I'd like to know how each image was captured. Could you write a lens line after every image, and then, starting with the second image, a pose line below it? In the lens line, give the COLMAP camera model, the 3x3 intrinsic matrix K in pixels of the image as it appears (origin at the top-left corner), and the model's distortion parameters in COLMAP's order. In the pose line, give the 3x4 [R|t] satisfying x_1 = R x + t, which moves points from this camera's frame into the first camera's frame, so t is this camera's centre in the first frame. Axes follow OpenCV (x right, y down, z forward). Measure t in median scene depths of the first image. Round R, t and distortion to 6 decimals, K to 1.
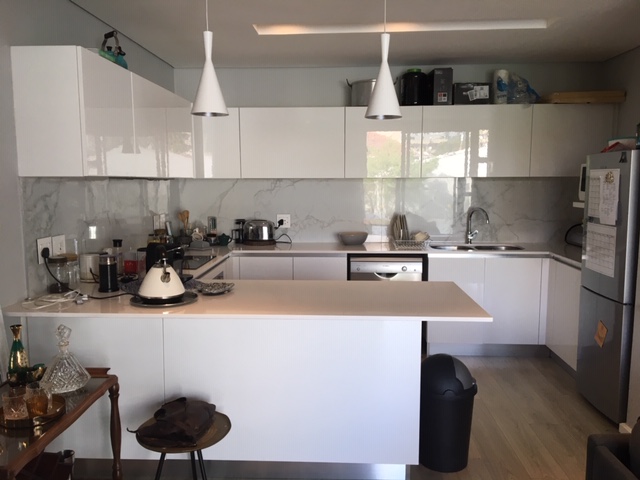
lens RADIAL K [[534.1, 0, 320.0], [0, 534.1, 240.0], [0, 0, 1]] dist [0.100486, -0.155890]
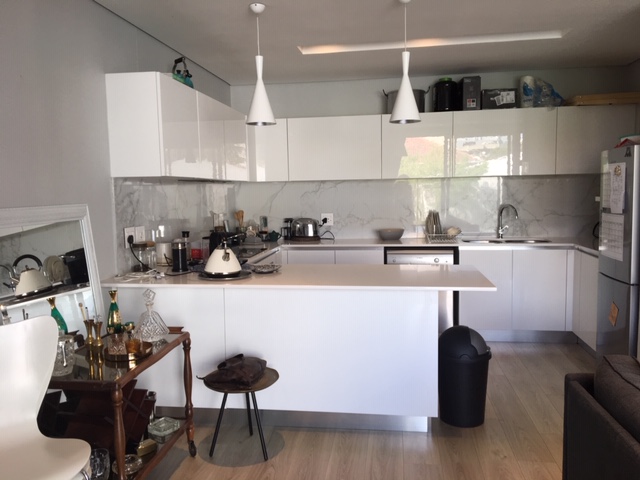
lens RADIAL K [[534.1, 0, 320.0], [0, 534.1, 240.0], [0, 0, 1]] dist [0.100486, -0.155890]
pose [[0.995421, -0.006801, -0.095341, 0.030632], [0.005078, 0.999820, -0.018301, 0.038159], [0.095448, 0.017734, 0.995276, -0.138307]]
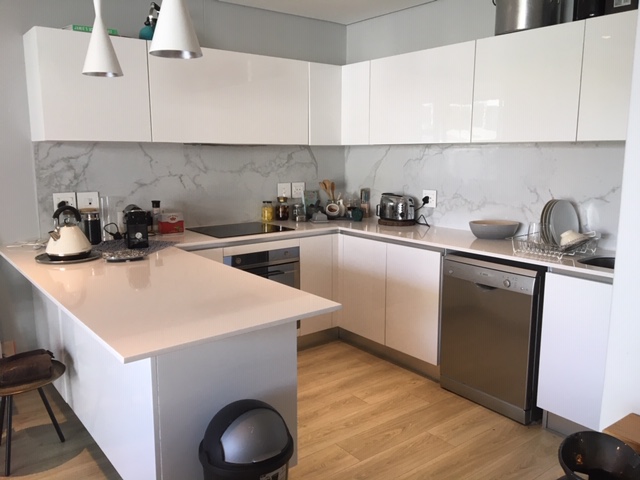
lens RADIAL K [[534.1, 0, 320.0], [0, 534.1, 240.0], [0, 0, 1]] dist [0.100486, -0.155890]
pose [[0.646114, 0.128451, -0.752354, 0.605594], [-0.087341, 0.991704, 0.094309, -0.048829], [0.758227, 0.004777, 0.651973, 0.496110]]
